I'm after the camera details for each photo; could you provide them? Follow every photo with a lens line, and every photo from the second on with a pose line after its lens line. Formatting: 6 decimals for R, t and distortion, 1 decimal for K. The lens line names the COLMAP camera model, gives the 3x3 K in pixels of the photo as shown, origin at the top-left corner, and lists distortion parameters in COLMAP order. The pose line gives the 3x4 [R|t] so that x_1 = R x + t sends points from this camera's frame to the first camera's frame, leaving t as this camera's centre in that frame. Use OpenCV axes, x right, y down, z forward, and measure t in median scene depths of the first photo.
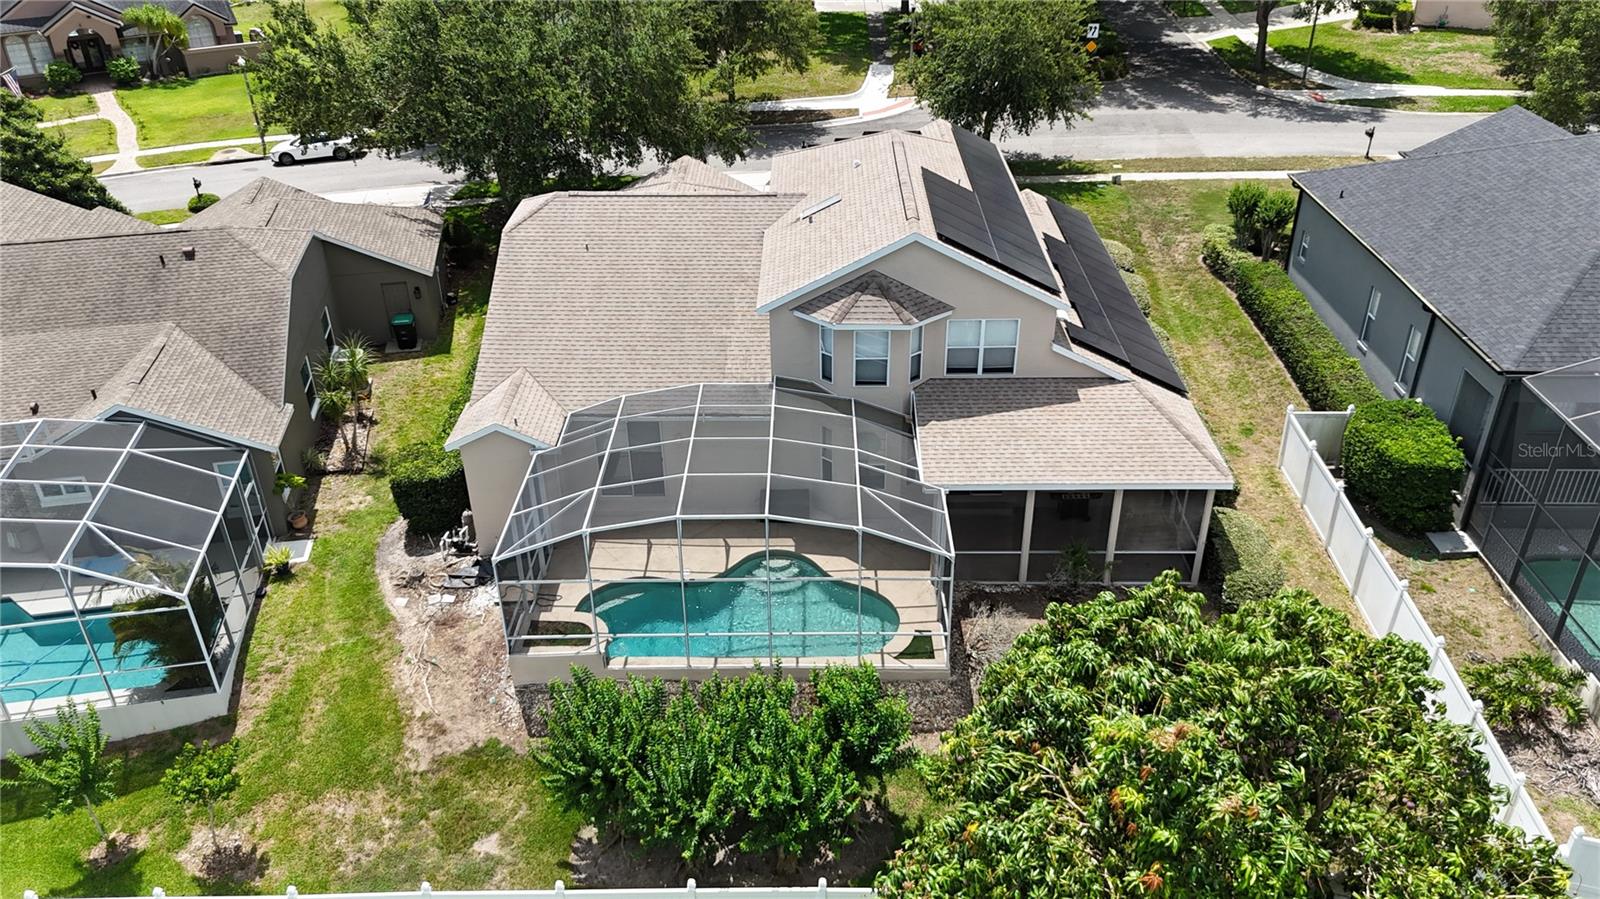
lens RADIAL K [[1204.1, 0, 800.0], [0, 1204.1, 449.5], [0, 0, 1]] dist [0.024936, 0.001465]
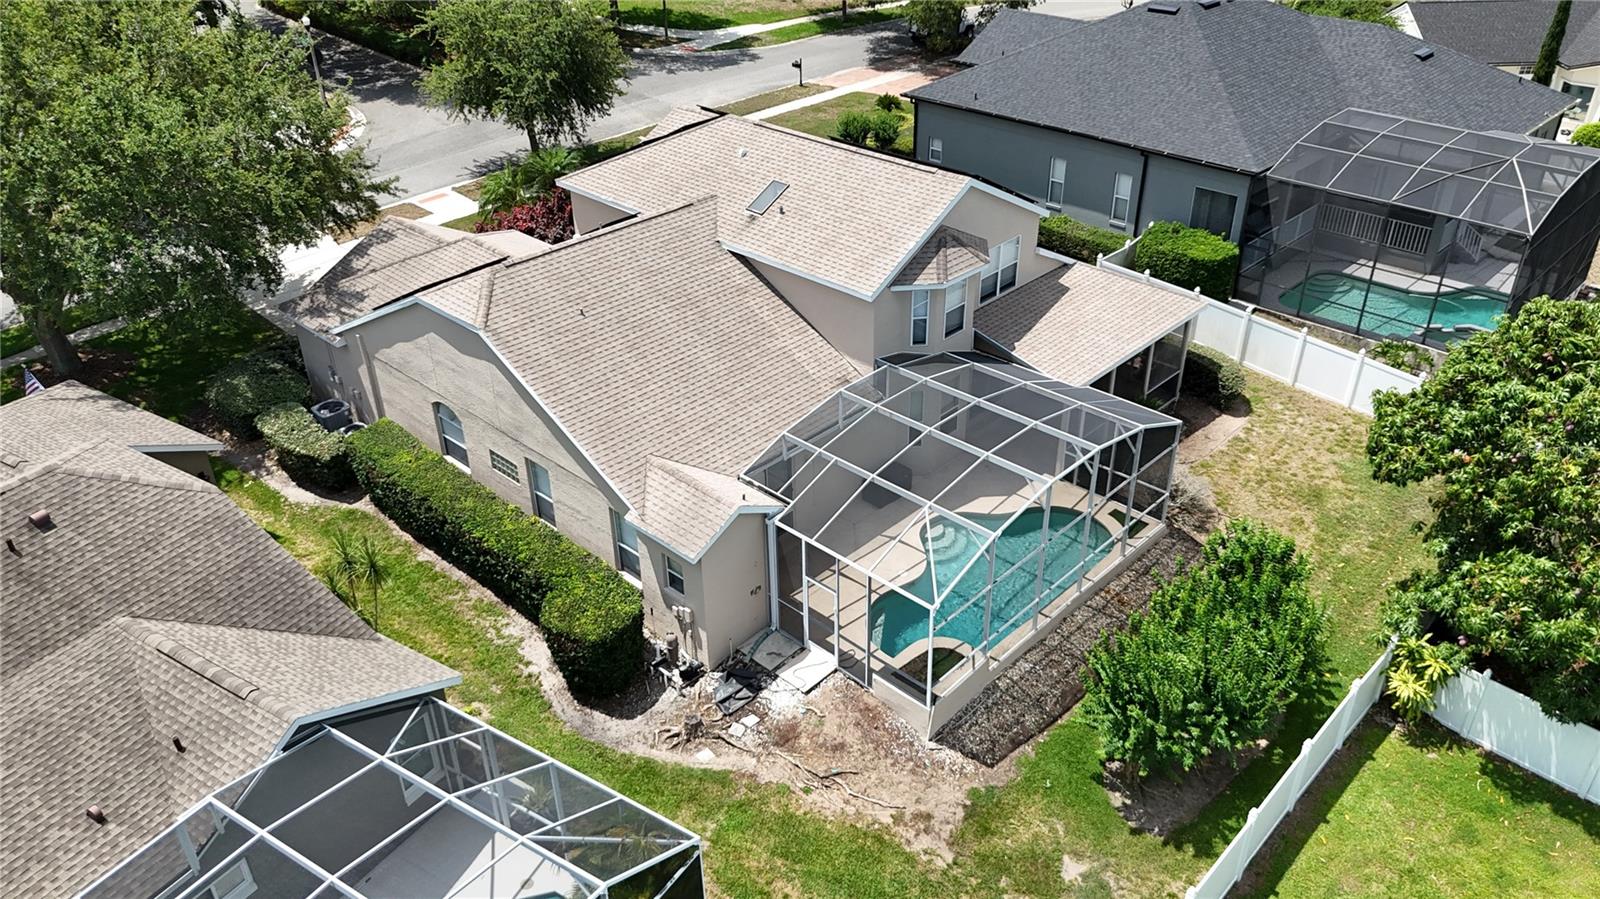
lens RADIAL K [[1204.1, 0, 800.0], [0, 1204.1, 449.5], [0, 0, 1]] dist [0.024936, 0.001465]
pose [[0.681428, -0.378104, 0.626653, -0.725743], [0.375163, 0.915626, 0.144505, -0.162315], [-0.628418, 0.136627, 0.765783, 0.292469]]
